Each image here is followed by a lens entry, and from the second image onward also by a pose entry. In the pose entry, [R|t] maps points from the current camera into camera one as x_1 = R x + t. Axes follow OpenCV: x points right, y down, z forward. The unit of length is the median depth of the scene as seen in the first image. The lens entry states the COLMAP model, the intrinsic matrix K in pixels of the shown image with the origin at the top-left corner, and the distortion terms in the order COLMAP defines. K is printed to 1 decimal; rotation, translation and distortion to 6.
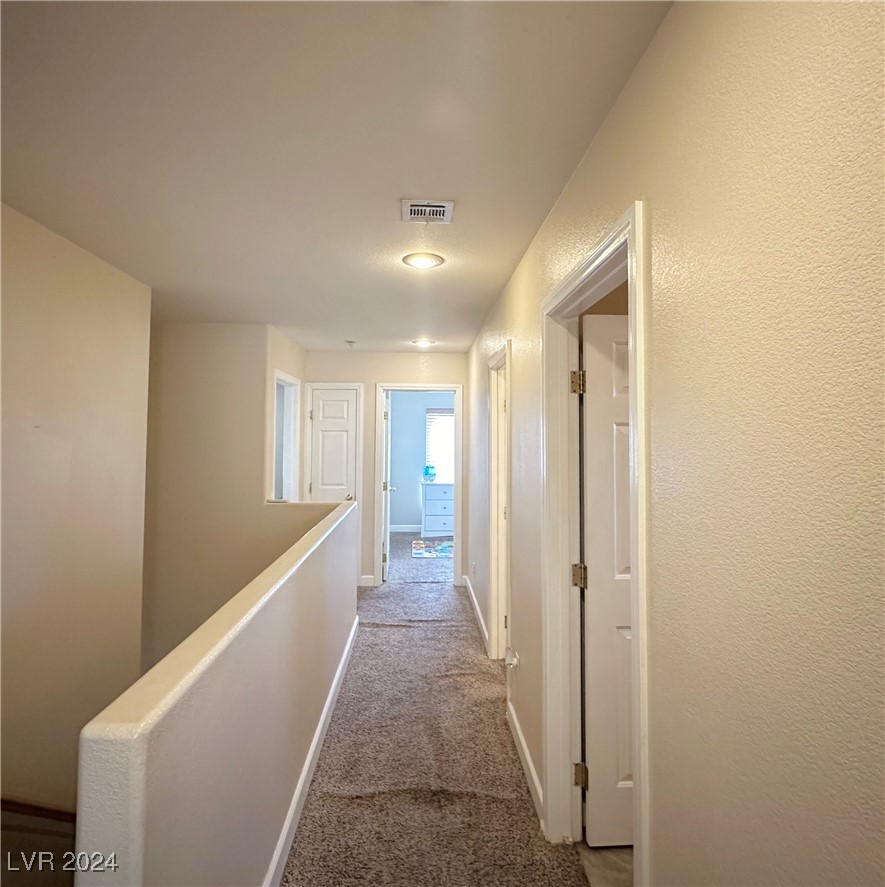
lens RADIAL K [[528.7, 0, 441.7], [0, 528.7, 413.5], [0, 0, 1]] dist [-0.004472, -0.000730]
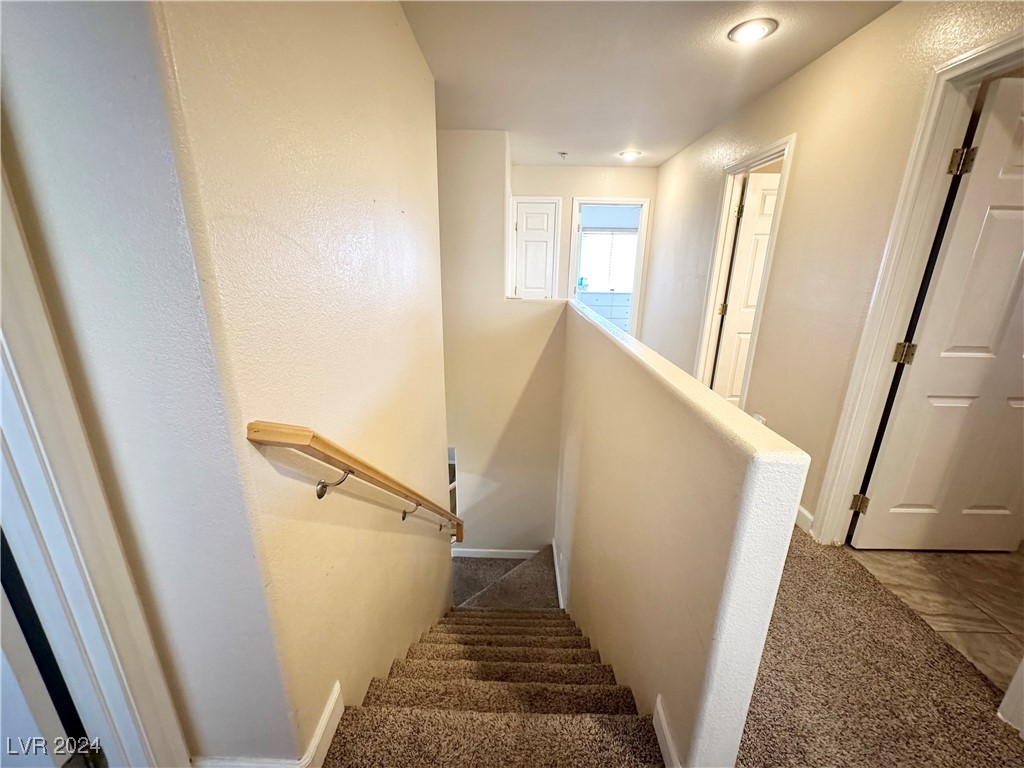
lens RADIAL K [[411.4, 0, 512.9], [0, 411.4, 384.6], [0, 0, 1]] dist [0.001652, 0.000784]
pose [[0.997762, 0.029627, -0.059940, -0.200005], [-0.008146, 0.943652, 0.330839, 0.032873], [0.066364, -0.329611, 0.941782, 0.033804]]
